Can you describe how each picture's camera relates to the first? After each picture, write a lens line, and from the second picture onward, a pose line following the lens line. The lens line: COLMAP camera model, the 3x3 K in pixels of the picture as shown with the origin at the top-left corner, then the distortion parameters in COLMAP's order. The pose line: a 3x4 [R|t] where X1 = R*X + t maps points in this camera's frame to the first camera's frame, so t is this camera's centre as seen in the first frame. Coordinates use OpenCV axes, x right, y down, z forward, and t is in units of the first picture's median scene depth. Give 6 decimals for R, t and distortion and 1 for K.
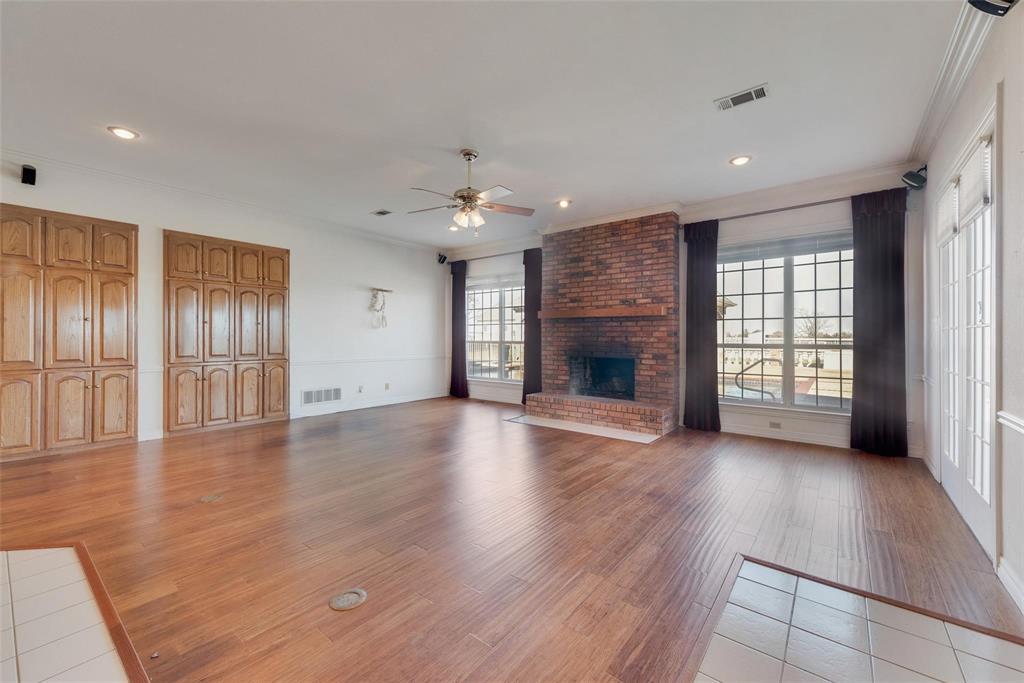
lens RADIAL K [[403.8, 0, 514.8], [0, 403.8, 341.6], [0, 0, 1]] dist [0.003174, 0.000155]
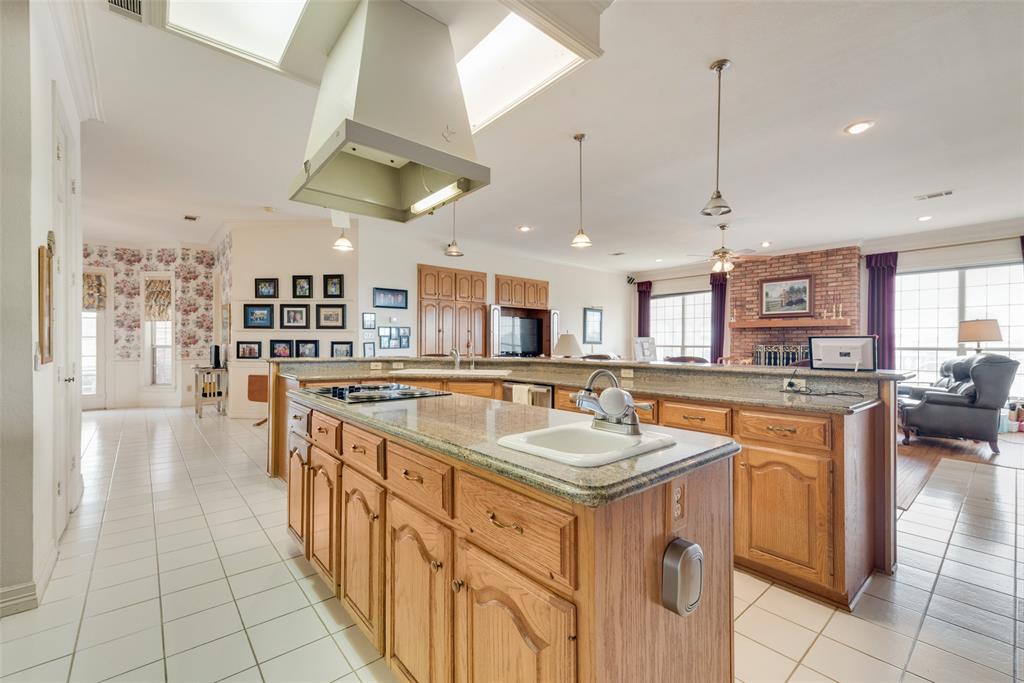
lens RADIAL K [[428.4, 0, 510.0], [0, 428.4, 347.9], [0, 0, 1]] dist [0.001280, 0.000175]
pose [[0.981363, 0.001852, -0.192154, -0.427435], [-0.001919, 0.999998, -0.000163, 0.009607], [0.192154, 0.000528, 0.981365, -0.556529]]
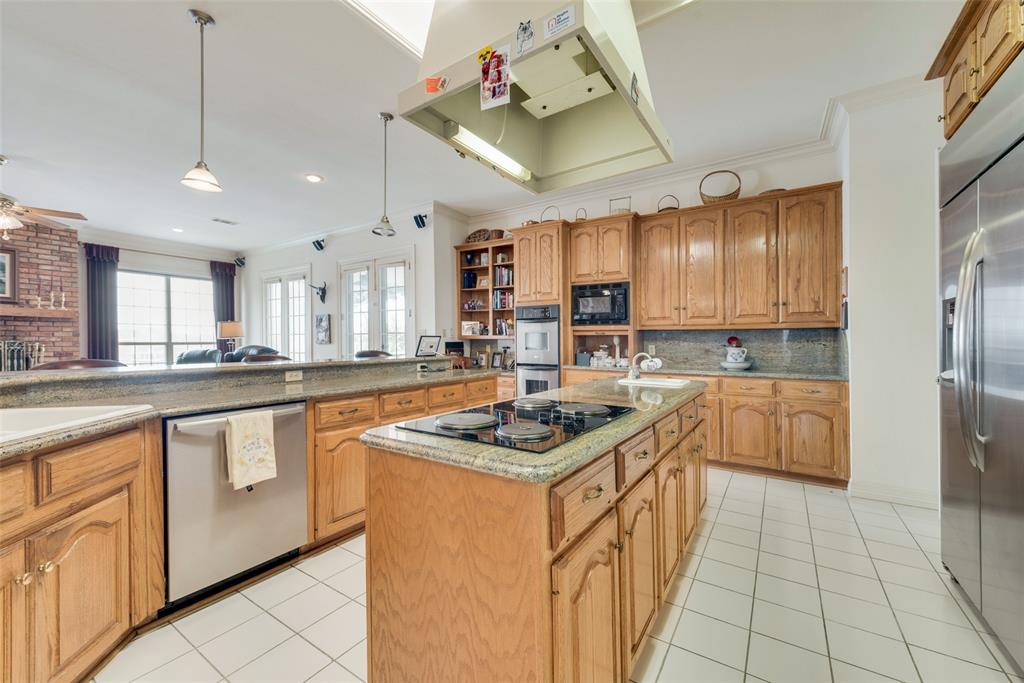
lens RADIAL K [[403.8, 0, 514.1], [0, 403.8, 338.1], [0, 0, 1]] dist [0.003174, 0.000155]
pose [[-0.087389, 0.000836, 0.996174, -0.874078], [0.007173, 0.999974, -0.000210, 0.002031], [-0.996148, 0.007127, -0.087393, -0.156874]]
